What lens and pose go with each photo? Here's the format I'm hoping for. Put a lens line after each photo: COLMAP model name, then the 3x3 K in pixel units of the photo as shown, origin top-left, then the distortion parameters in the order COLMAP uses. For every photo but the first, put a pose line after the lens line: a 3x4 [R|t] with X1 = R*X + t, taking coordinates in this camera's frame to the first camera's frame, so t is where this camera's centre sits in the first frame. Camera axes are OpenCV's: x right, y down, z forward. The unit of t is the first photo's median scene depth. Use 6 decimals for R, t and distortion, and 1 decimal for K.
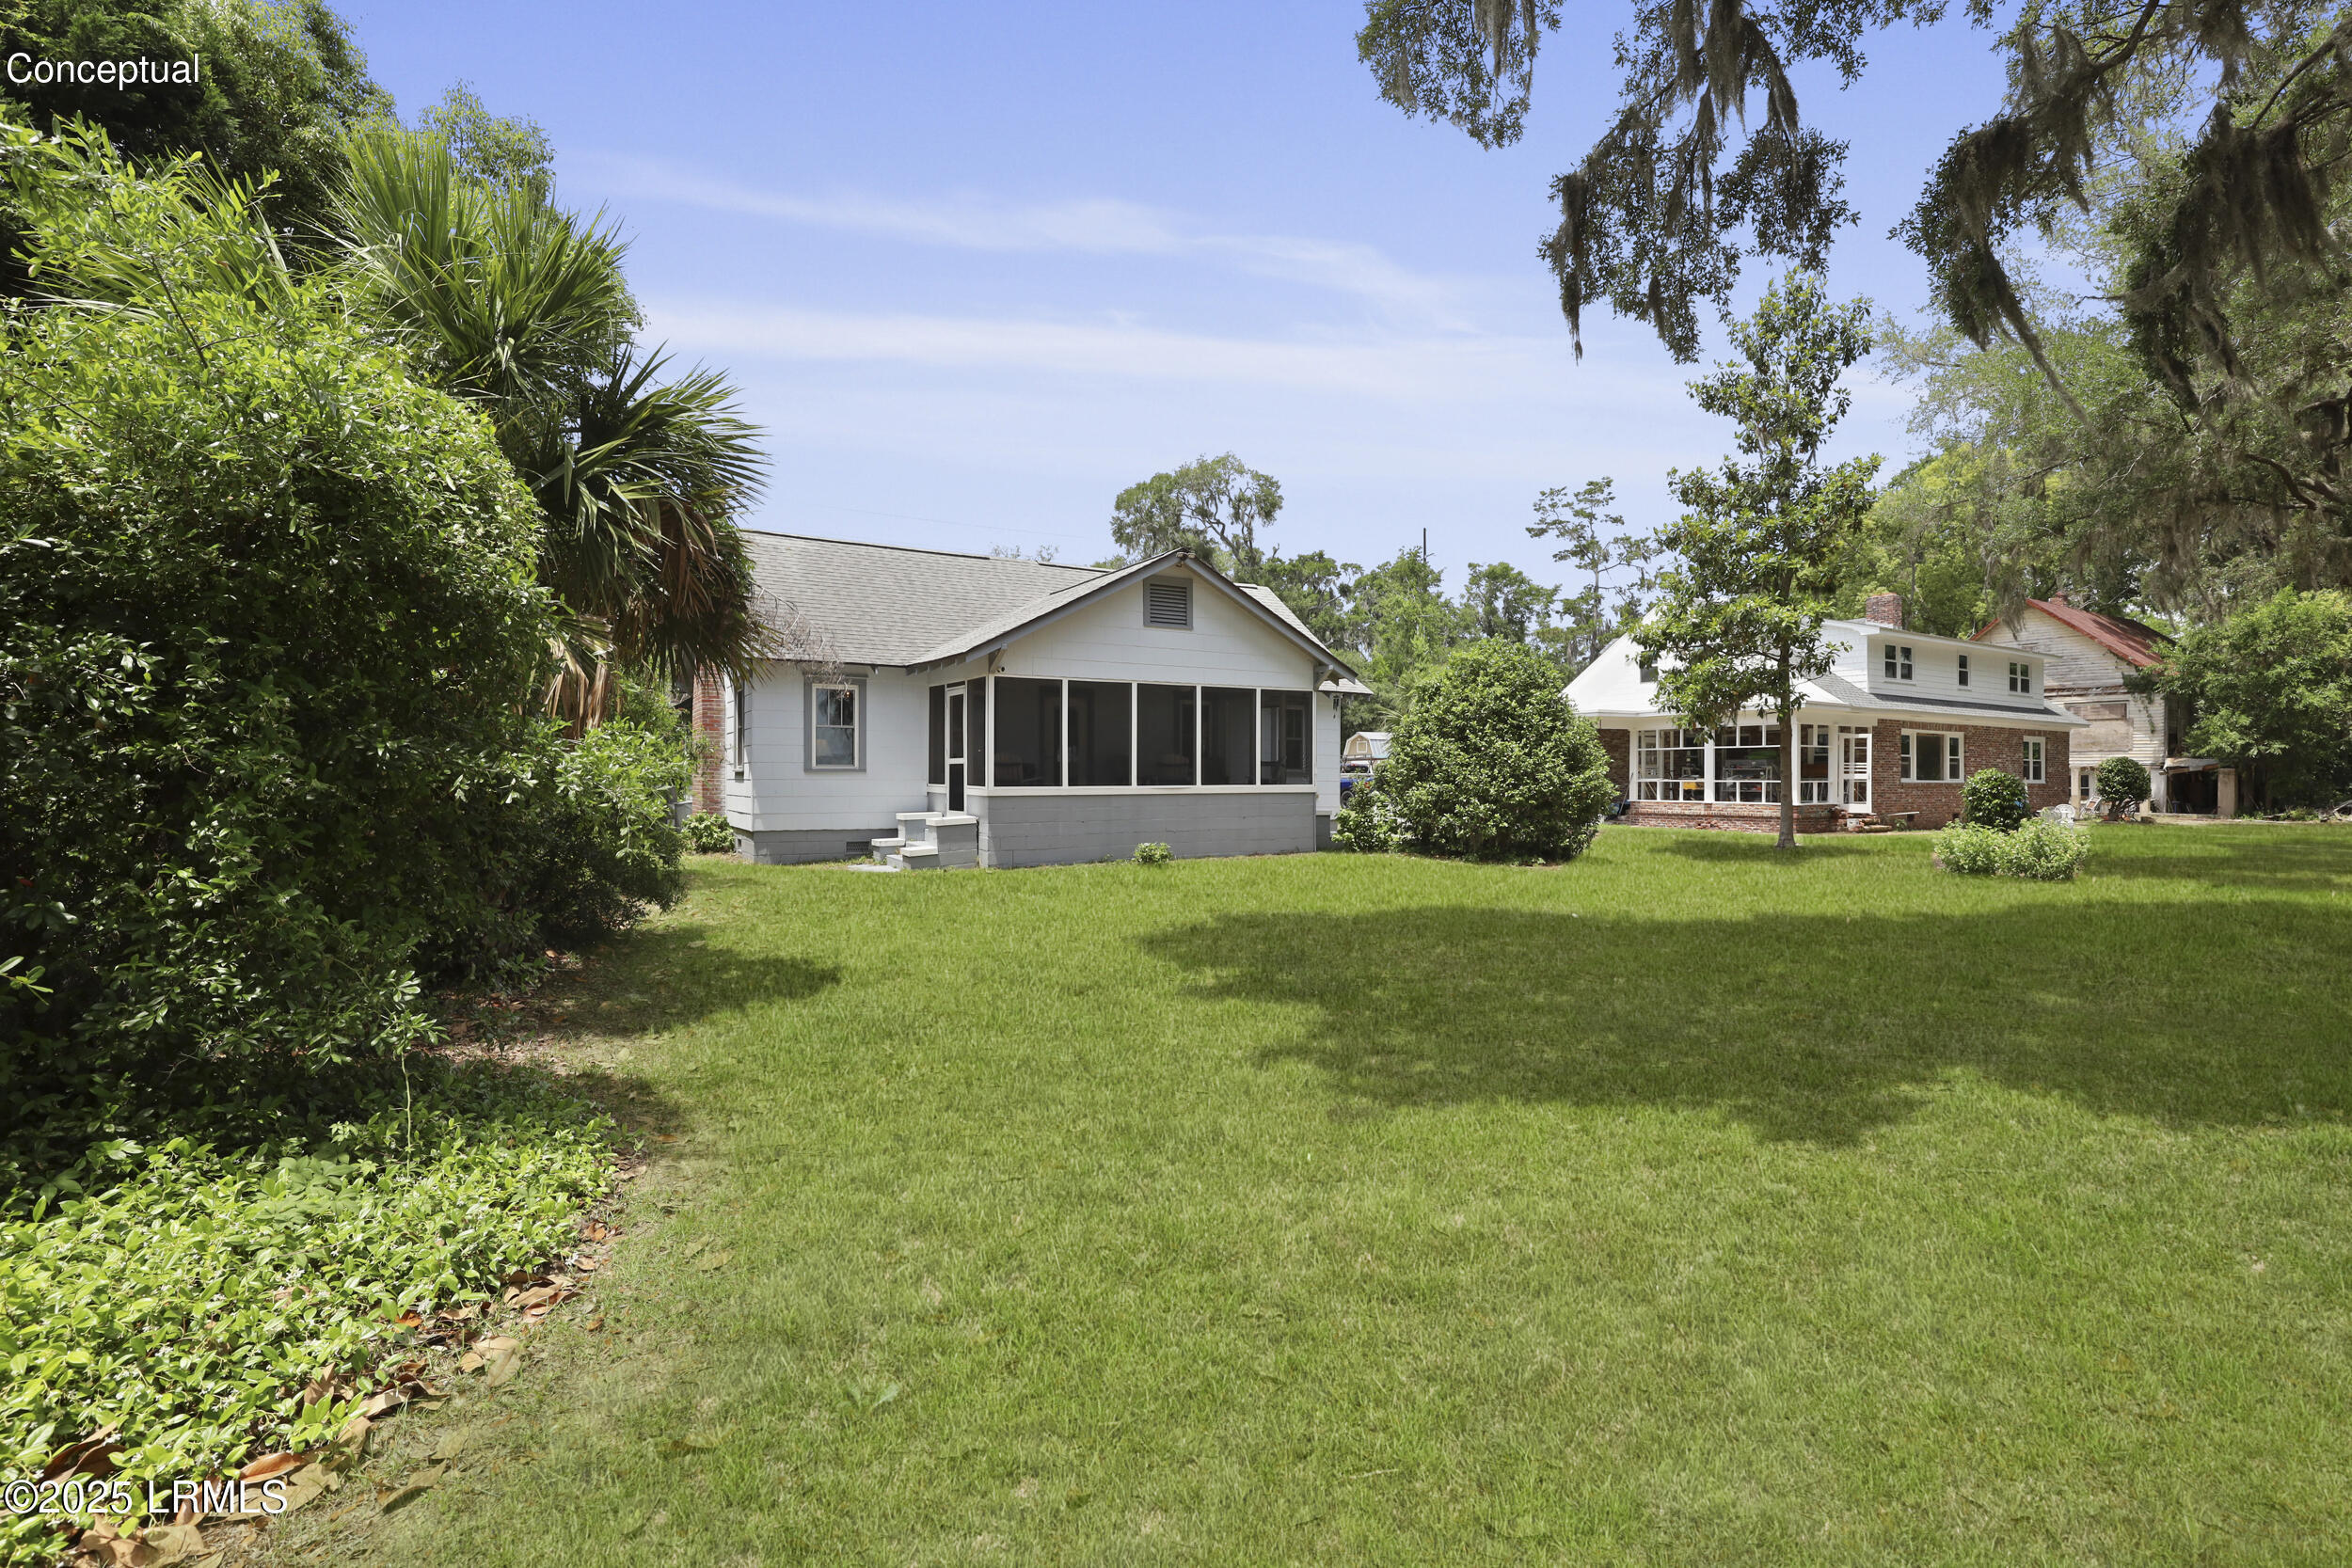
lens RADIAL K [[1140.3, 0, 1176.0], [0, 1140.3, 784.0], [0, 0, 1]] dist [-0.032797, 0.000149]
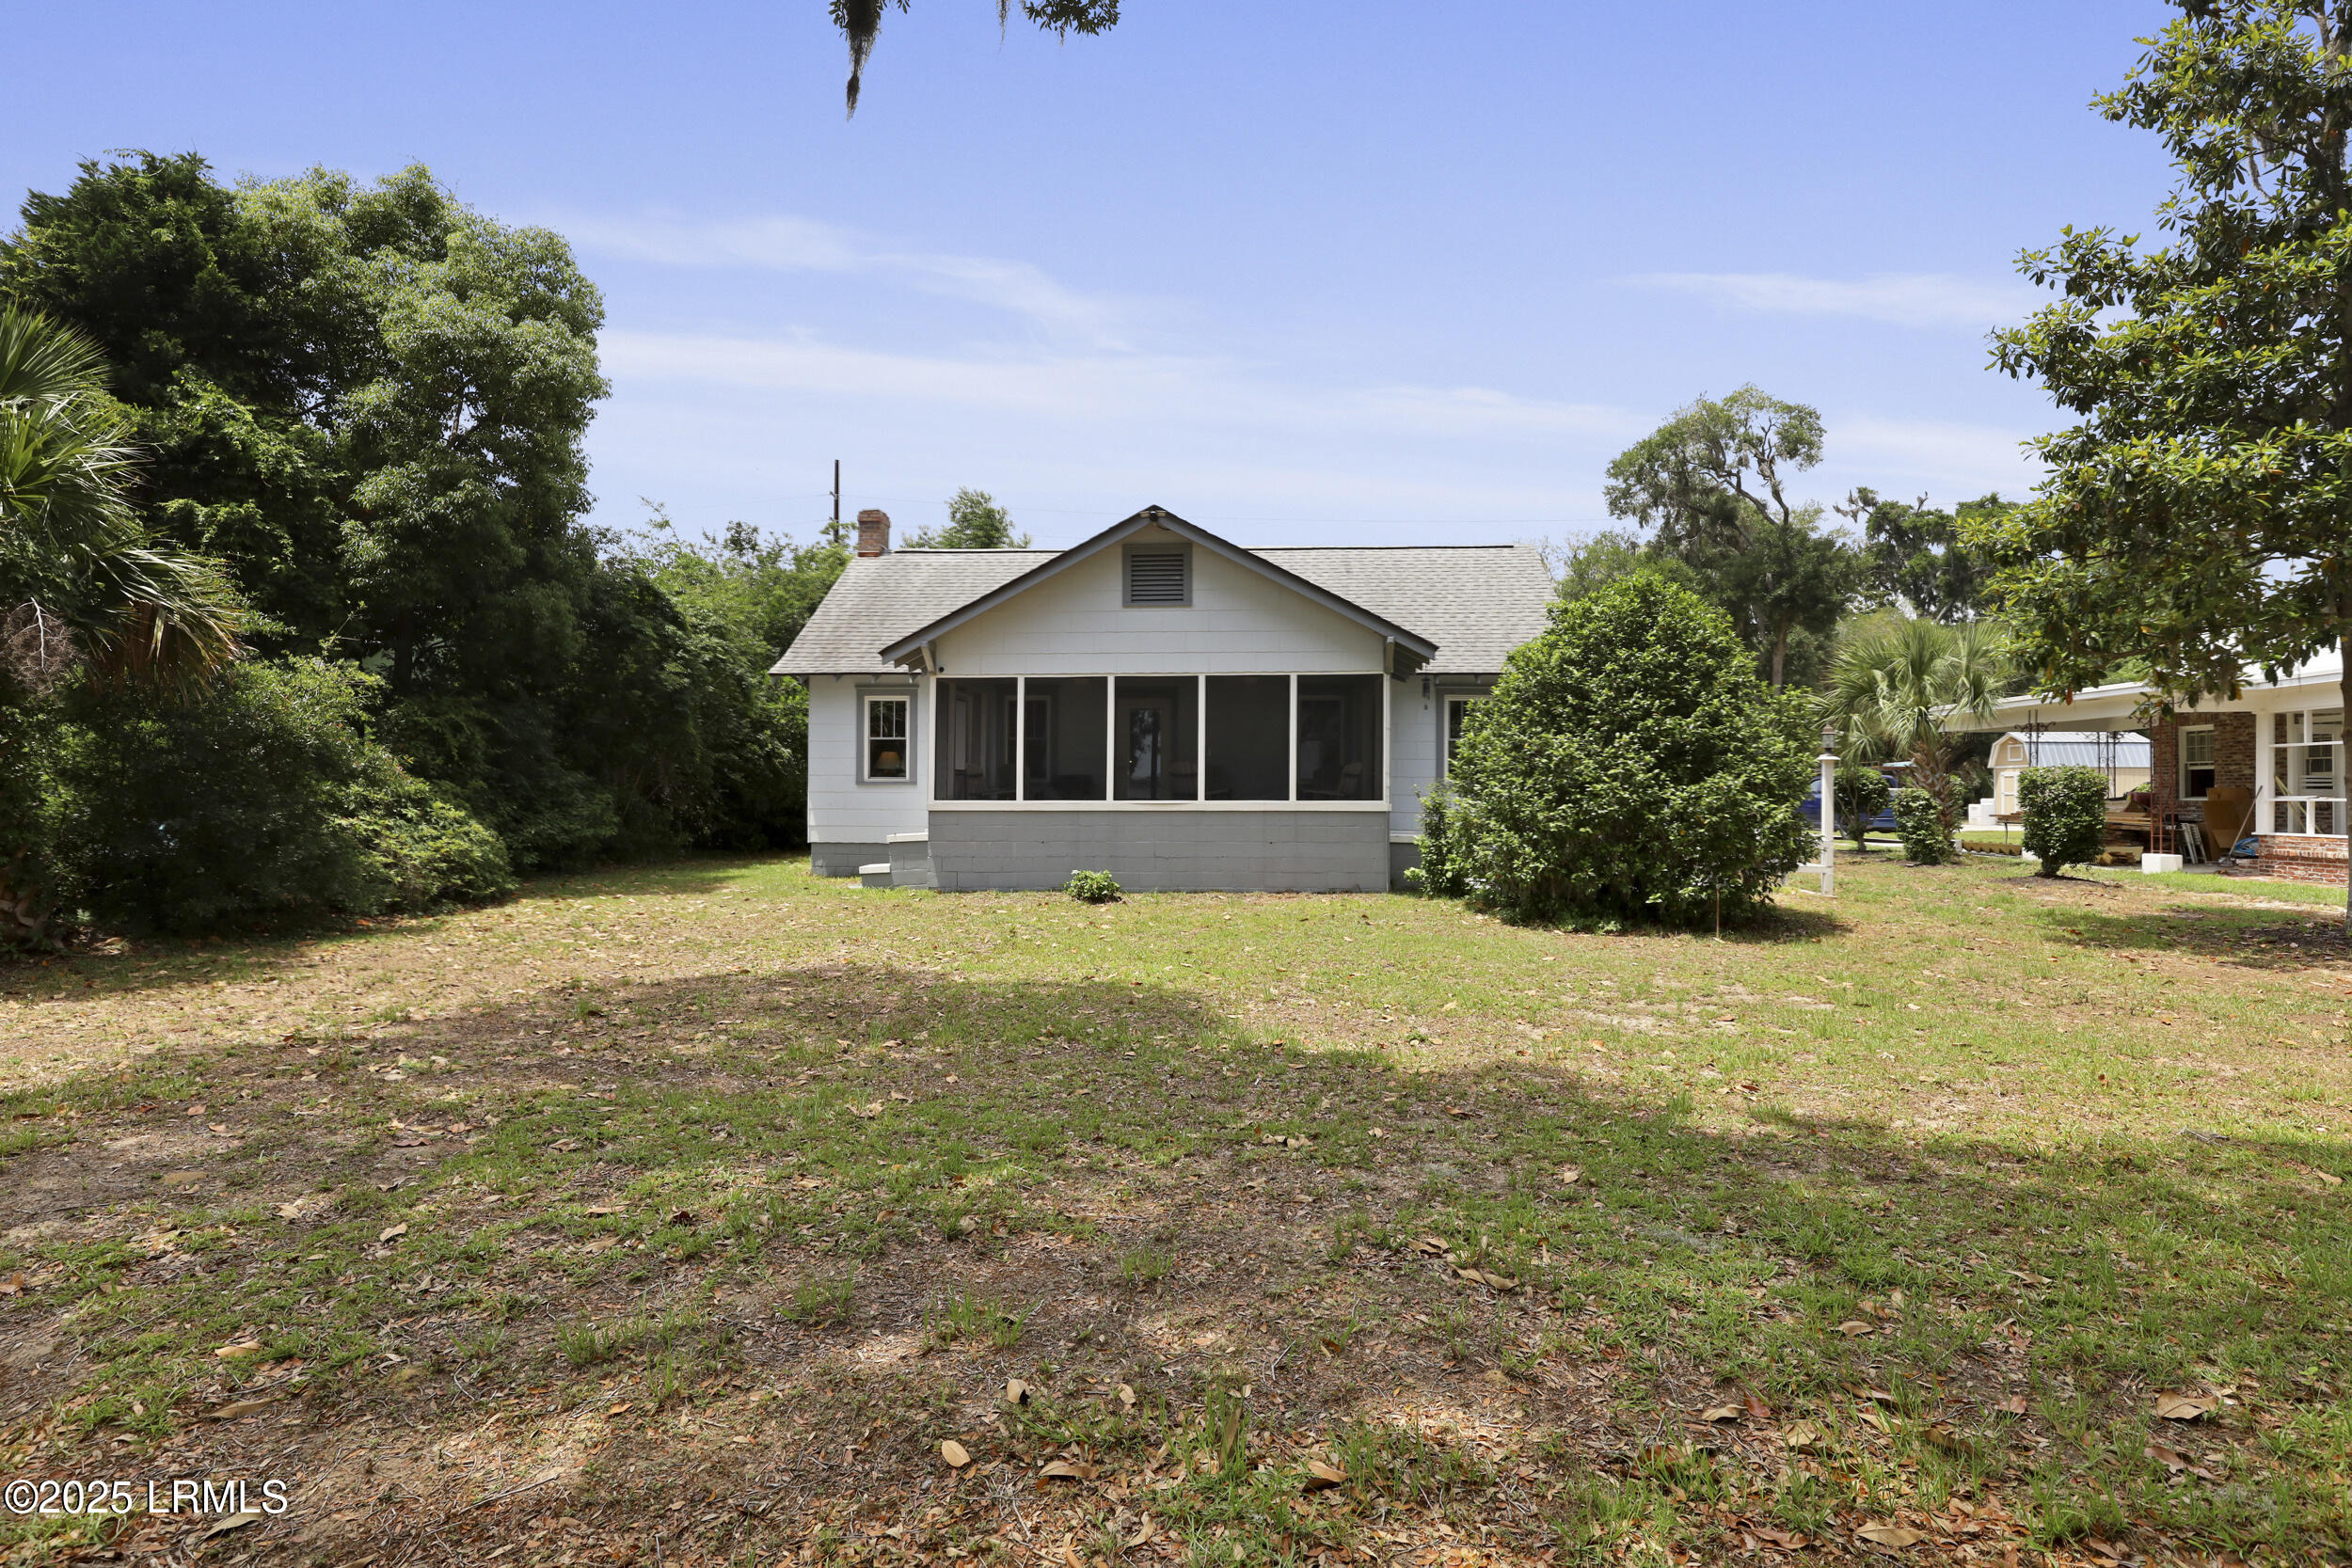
lens RADIAL K [[1140.3, 0, 1176.0], [0, 1140.3, 784.0], [0, 0, 1]] dist [-0.032797, 0.000149]
pose [[0.810719, -0.002200, -0.585431, 0.478128], [-0.006650, 0.999894, -0.012968, -0.000108], [0.585397, 0.014406, 0.810619, 0.349046]]
